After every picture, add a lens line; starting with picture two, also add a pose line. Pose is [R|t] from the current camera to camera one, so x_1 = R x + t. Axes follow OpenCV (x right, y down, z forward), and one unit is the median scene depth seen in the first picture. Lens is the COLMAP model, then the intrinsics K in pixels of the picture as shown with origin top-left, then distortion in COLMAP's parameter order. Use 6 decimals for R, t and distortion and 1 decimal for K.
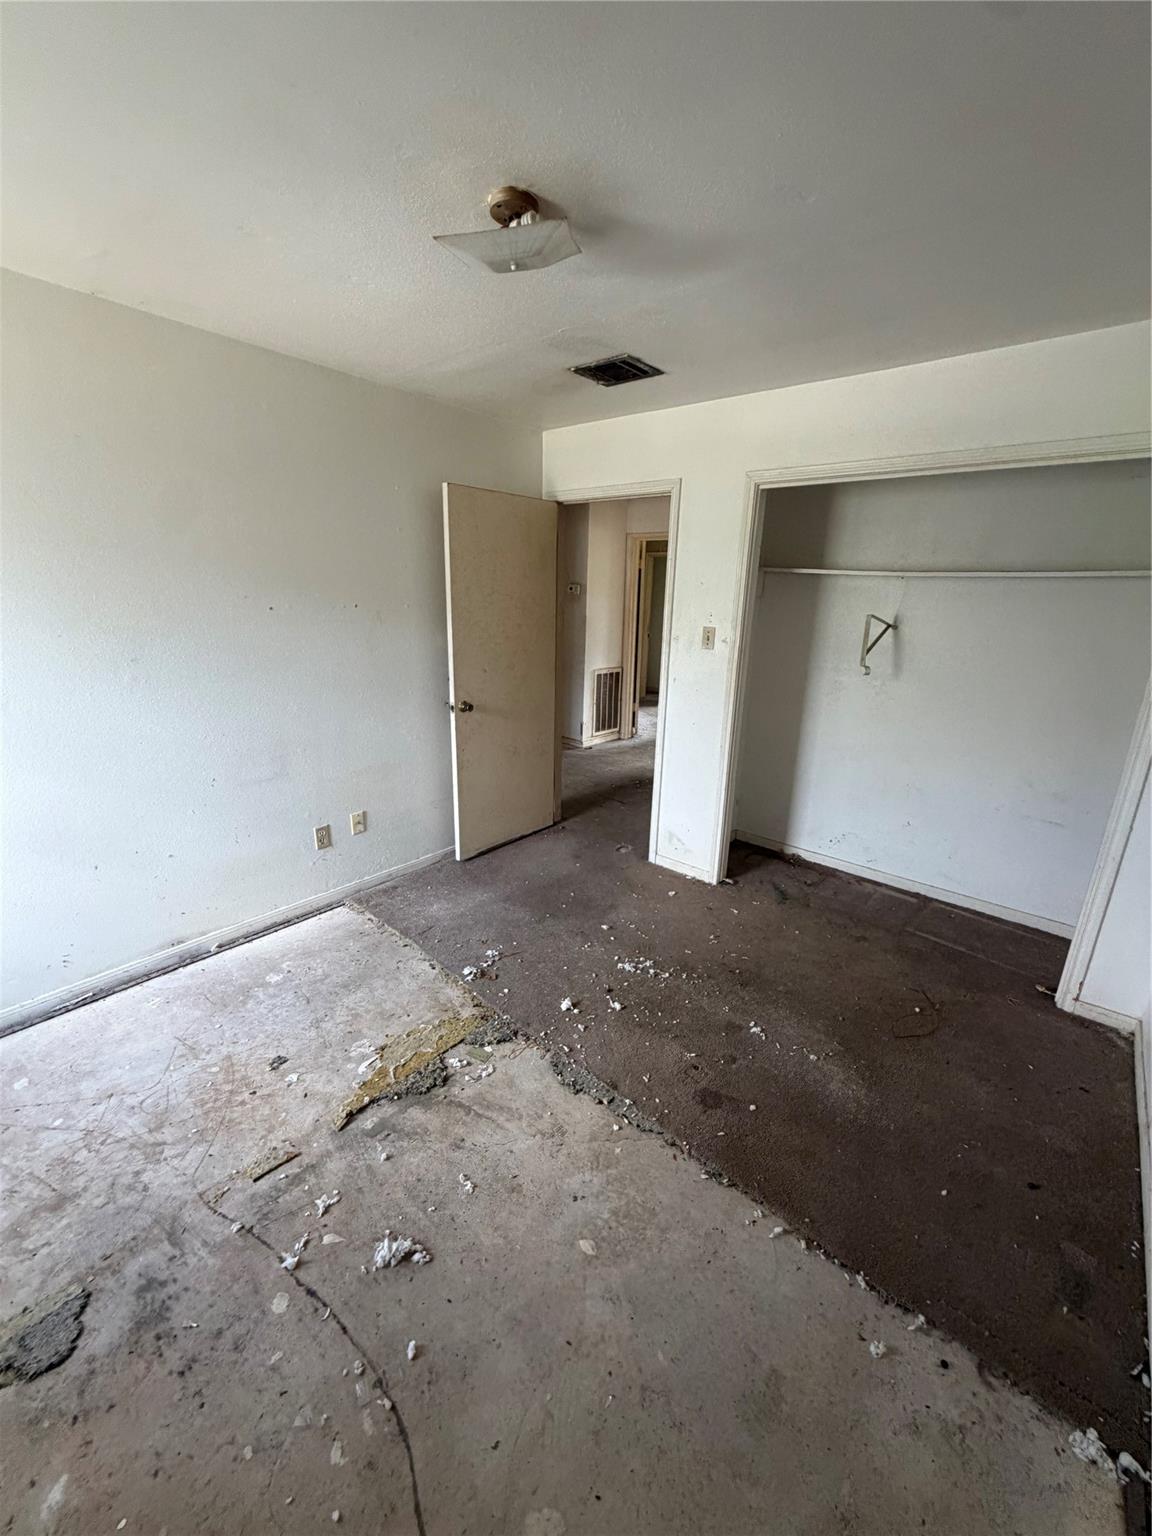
lens RADIAL K [[611.9, 0, 577.9], [0, 611.9, 771.6], [0, 0, 1]] dist [0.001404, 0.000174]
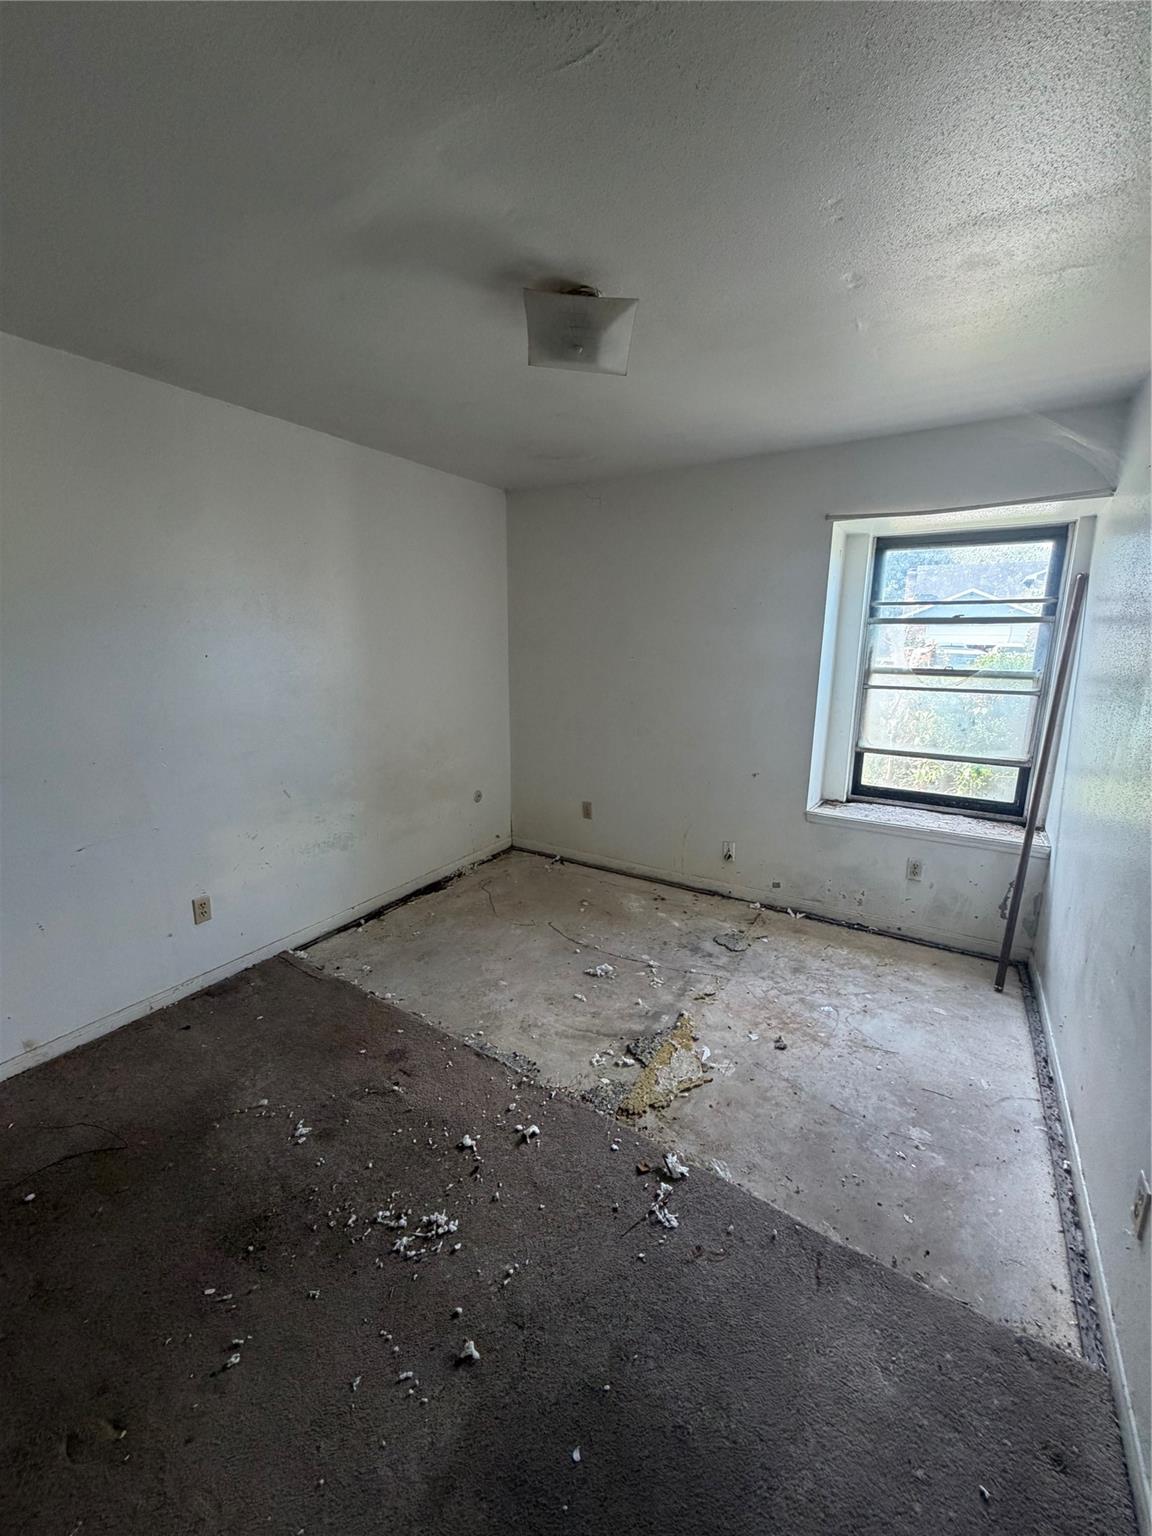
lens RADIAL K [[611.9, 0, 574.7], [0, 611.9, 770.2], [0, 0, 1]] dist [0.001404, 0.000174]
pose [[-0.989328, 0.002090, -0.145687, 0.051528], [-0.068533, 0.875706, 0.477957, -0.516564], [0.128578, 0.482840, -0.866218, 1.804240]]
